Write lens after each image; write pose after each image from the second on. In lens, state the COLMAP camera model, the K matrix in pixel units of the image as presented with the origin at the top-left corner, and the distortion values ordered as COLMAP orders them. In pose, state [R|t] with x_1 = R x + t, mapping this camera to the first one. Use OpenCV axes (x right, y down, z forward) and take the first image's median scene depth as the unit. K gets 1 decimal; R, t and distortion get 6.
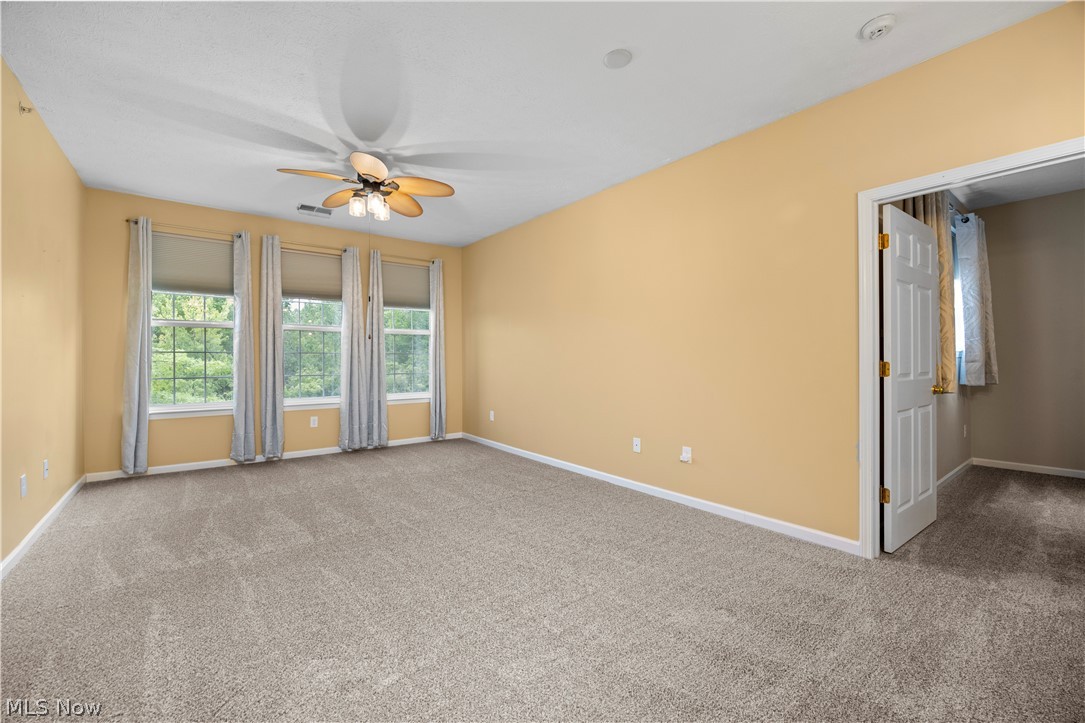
lens RADIAL K [[445.4, 0, 544.5], [0, 445.4, 363.7], [0, 0, 1]] dist [-0.011382, 0.000184]
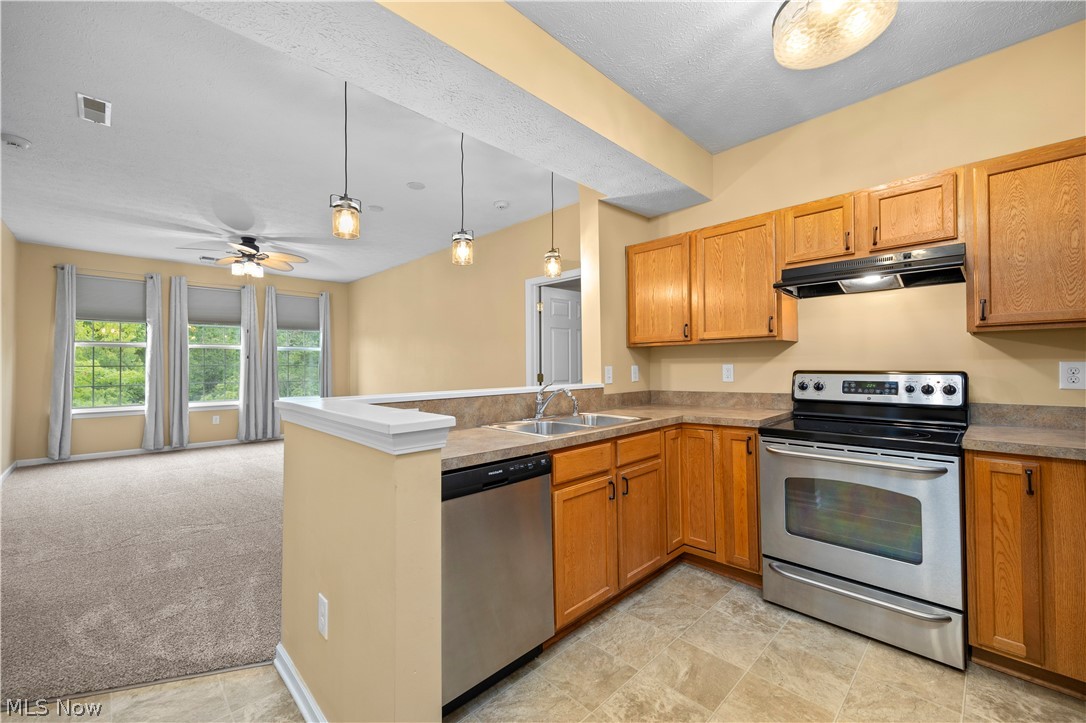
lens RADIAL K [[436.0, 0, 543.8], [0, 436.0, 364.2], [0, 0, 1]] dist [0.013026, -0.003575]
pose [[0.993488, -0.002649, 0.113902, 0.306106], [0.004270, 0.999893, -0.013991, -0.009183], [-0.113852, 0.014386, 0.993394, -0.408034]]
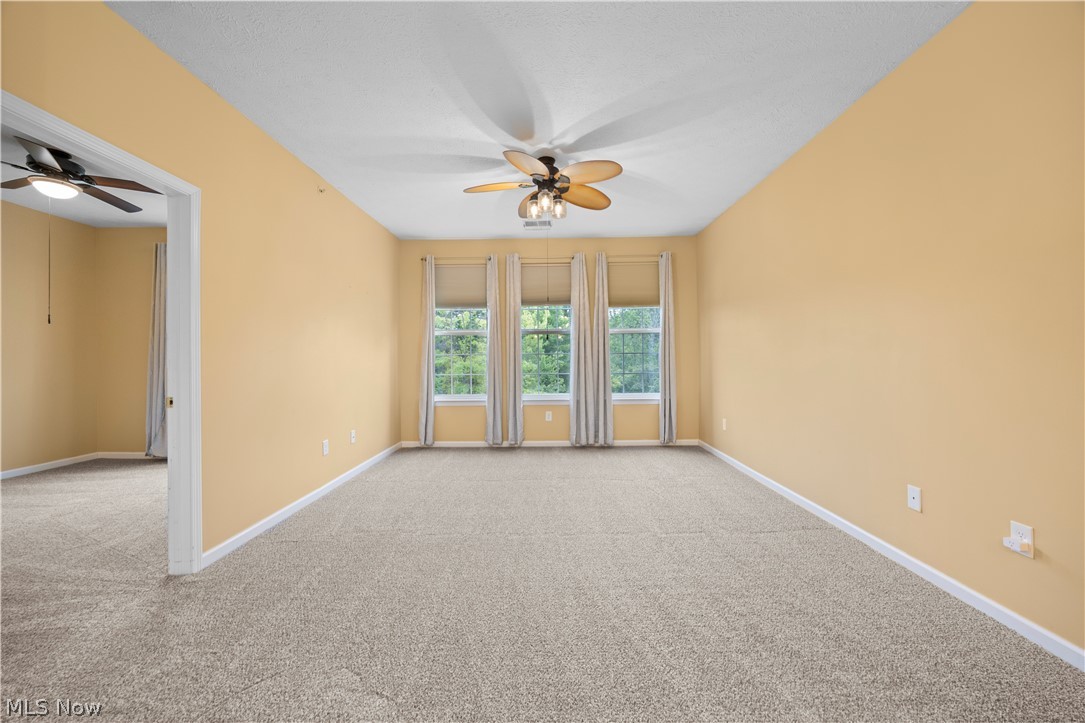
lens RADIAL K [[418.8, 0, 545.7], [0, 418.8, 360.1], [0, 0, 1]] dist [0.000572, 0.000062]
pose [[0.780718, -0.005660, -0.624858, 0.141213], [0.001589, 0.999974, -0.007073, -0.001591], [0.624882, 0.004529, 0.780706, 0.194512]]
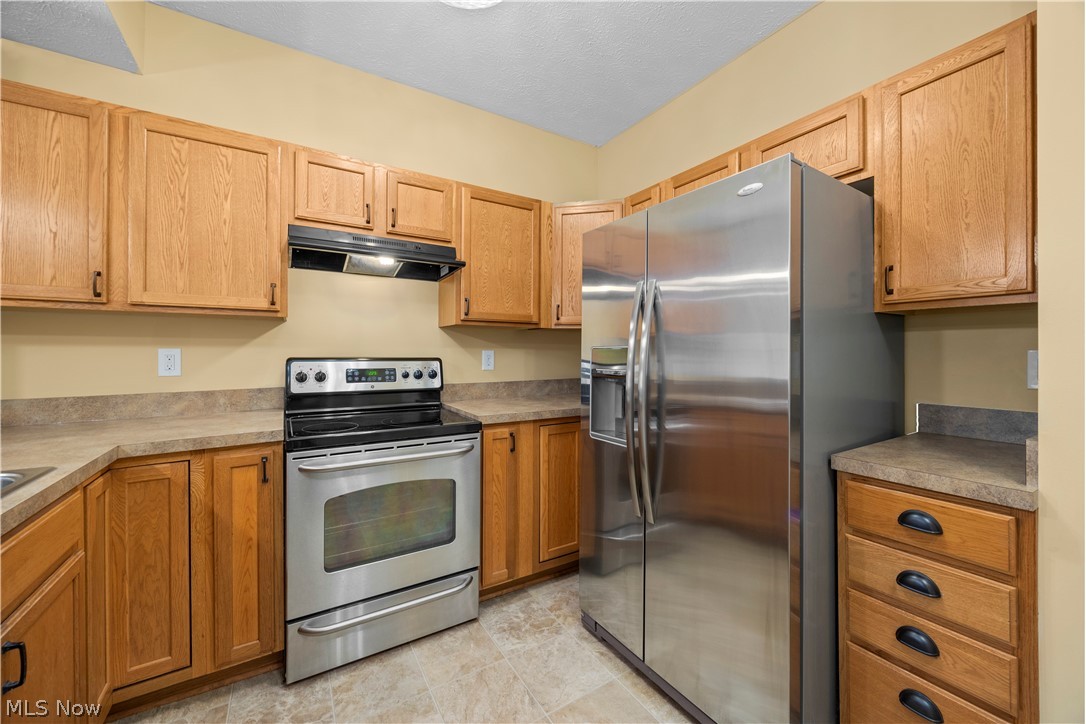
lens RADIAL K [[418.5, 0, 547.3], [0, 418.5, 351.9], [0, 0, 1]] dist [-0.002116, -0.000270]
pose [[0.110427, 0.005801, 0.993867, 0.301810], [0.004585, 0.999969, -0.006346, -0.009535], [-0.993874, 0.005257, 0.110397, -0.193808]]
